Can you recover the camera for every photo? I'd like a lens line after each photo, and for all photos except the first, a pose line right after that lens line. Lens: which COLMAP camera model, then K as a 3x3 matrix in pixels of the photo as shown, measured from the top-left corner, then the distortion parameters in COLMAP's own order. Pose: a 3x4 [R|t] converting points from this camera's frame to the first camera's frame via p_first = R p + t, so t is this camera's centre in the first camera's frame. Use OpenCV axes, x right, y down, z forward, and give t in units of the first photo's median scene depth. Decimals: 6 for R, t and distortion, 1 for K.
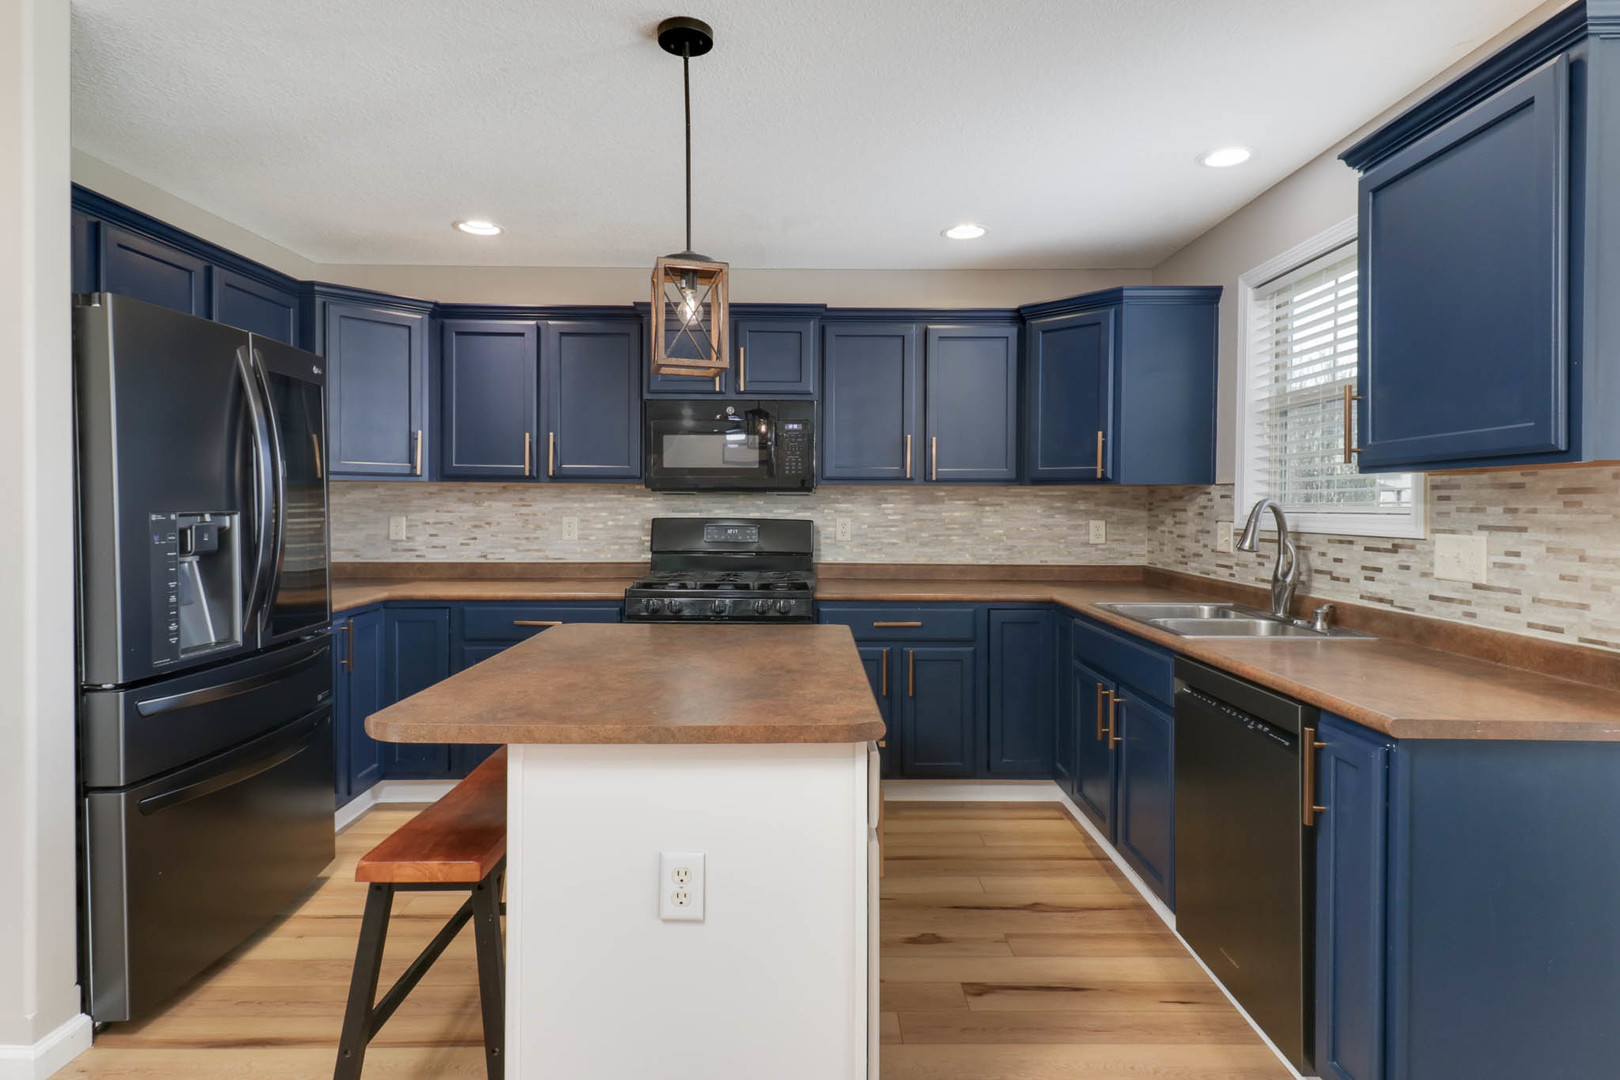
lens RADIAL K [[798.0, 0, 807.3], [0, 798.0, 508.2], [0, 0, 1]] dist [0.022705, -0.000253]
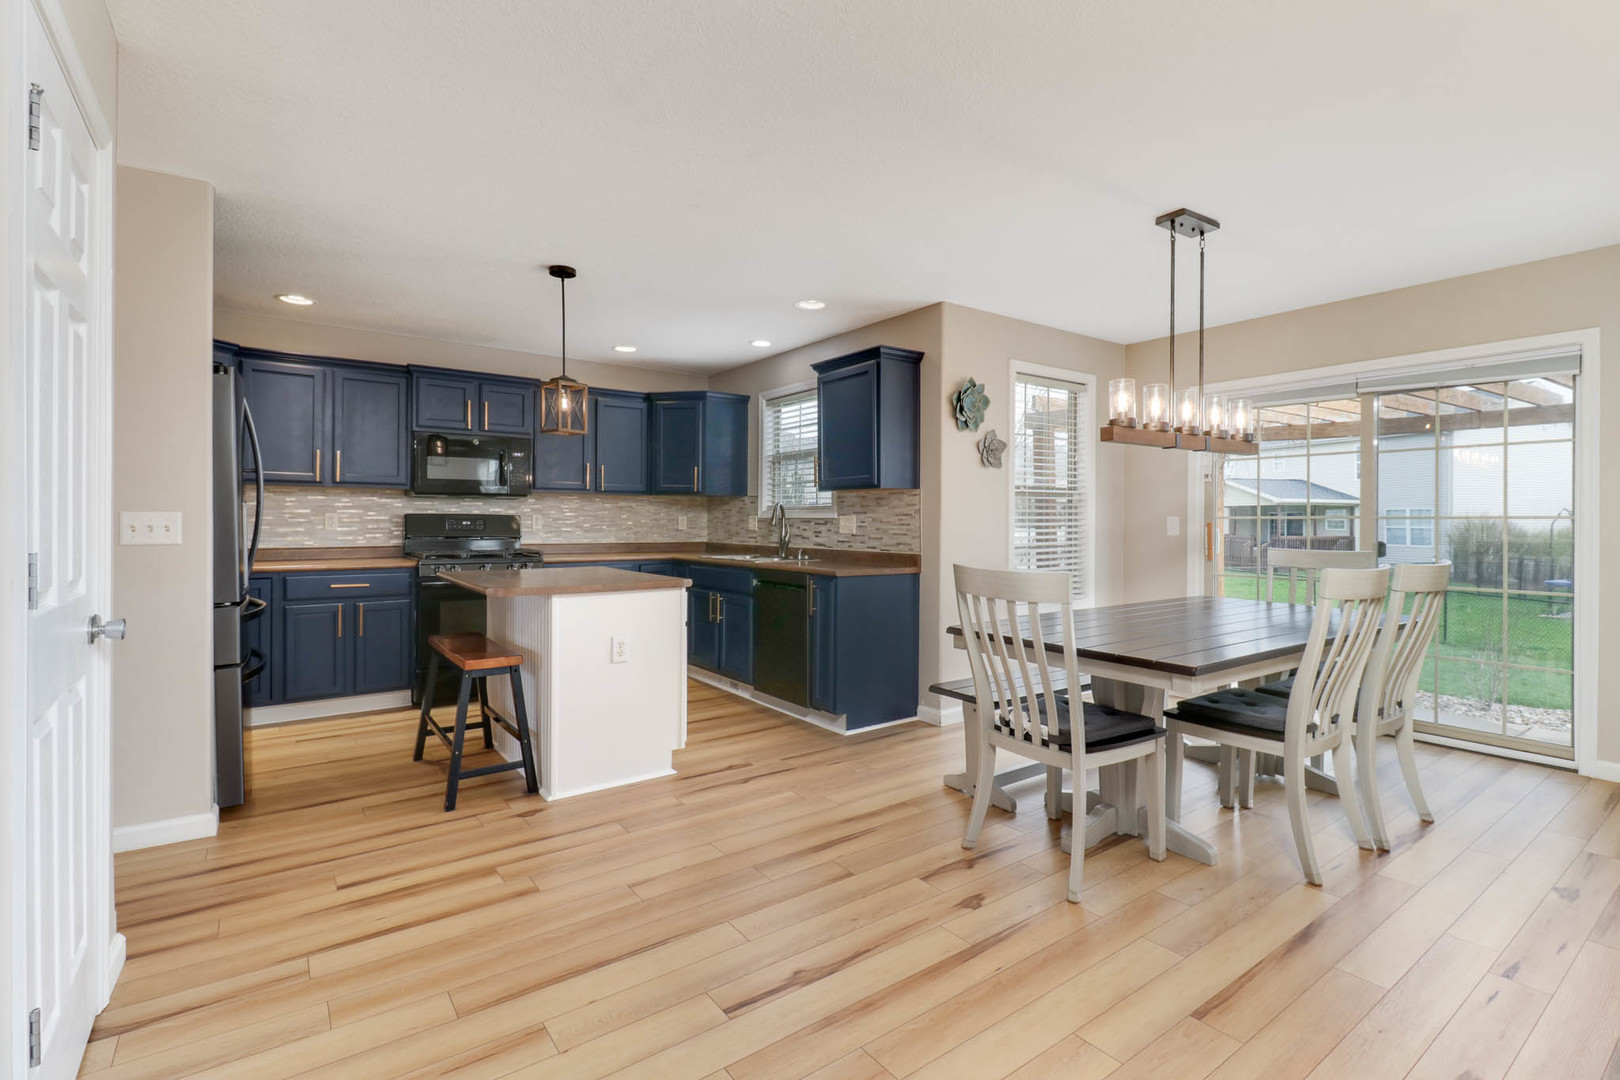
lens RADIAL K [[733.1, 0, 763.3], [0, 733.1, 519.8], [0, 0, 1]] dist [0.002411, 0.000103]
pose [[0.826221, -0.001486, 0.563345, -0.429274], [0.003145, 0.999993, -0.001975, 0.029005], [-0.563338, 0.003404, 0.826220, -0.456966]]
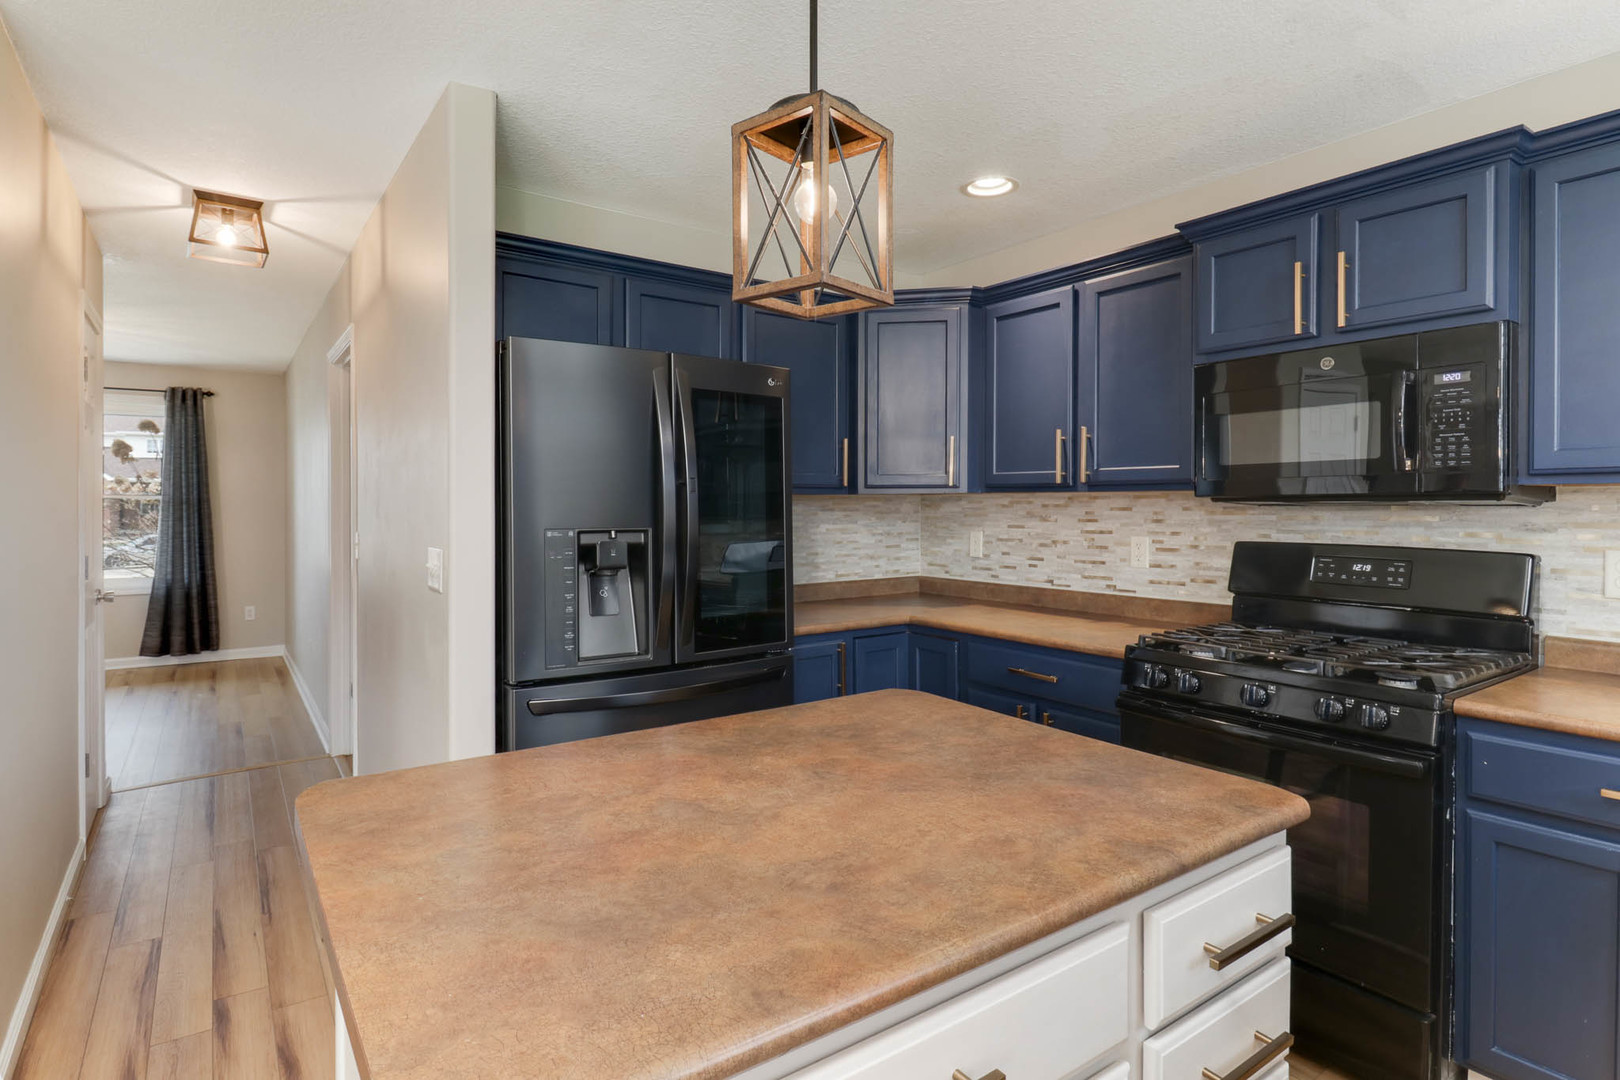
lens RADIAL K [[839.1, 0, 860.5], [0, 839.1, 515.7], [0, 0, 1]] dist [-0.004058, -0.000735]
pose [[0.608655, 0.003374, -0.793428, 0.186279], [-0.004901, 0.999988, 0.000492, -0.008484], [0.793420, 0.003590, 0.608664, 0.346916]]
